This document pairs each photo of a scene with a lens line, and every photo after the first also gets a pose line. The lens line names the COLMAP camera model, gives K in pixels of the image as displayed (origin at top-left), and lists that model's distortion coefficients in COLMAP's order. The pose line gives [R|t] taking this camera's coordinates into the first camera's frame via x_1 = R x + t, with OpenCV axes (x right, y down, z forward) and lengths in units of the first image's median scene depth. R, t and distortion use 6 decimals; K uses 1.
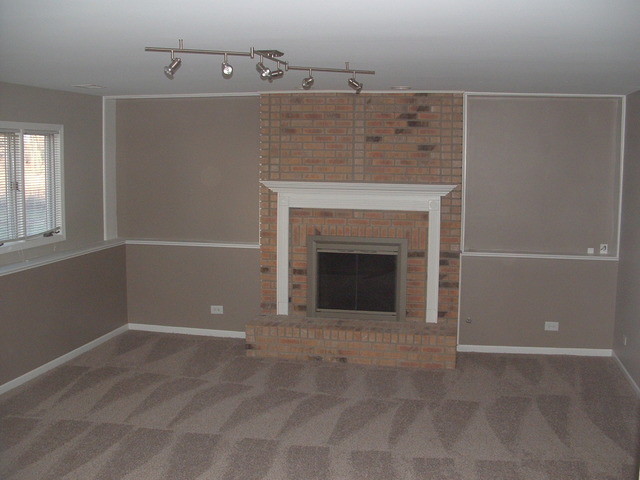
lens RADIAL K [[759.4, 0, 320.3], [0, 759.4, 241.9], [0, 0, 1]] dist [-0.178267, 0.000000]
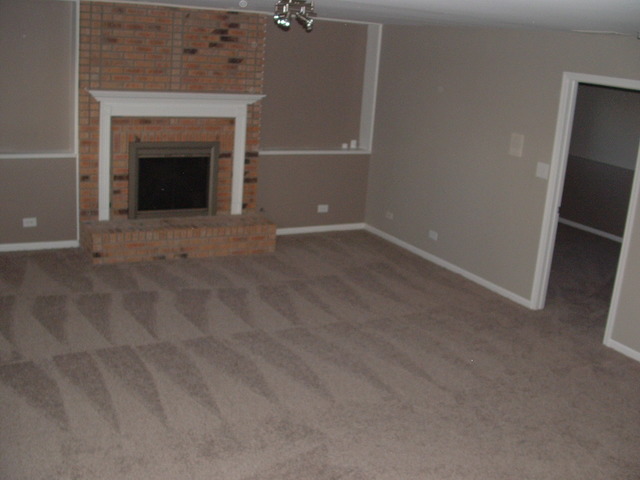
lens RADIAL K [[759.4, 0, 320.4], [0, 759.4, 240.1], [0, 0, 1]] dist [-0.178267, 0.000000]
pose [[0.764225, -0.118597, 0.633952, -0.497620], [0.007124, 0.984440, 0.175576, -0.056693], [-0.644911, -0.129664, 0.753178, 0.042920]]
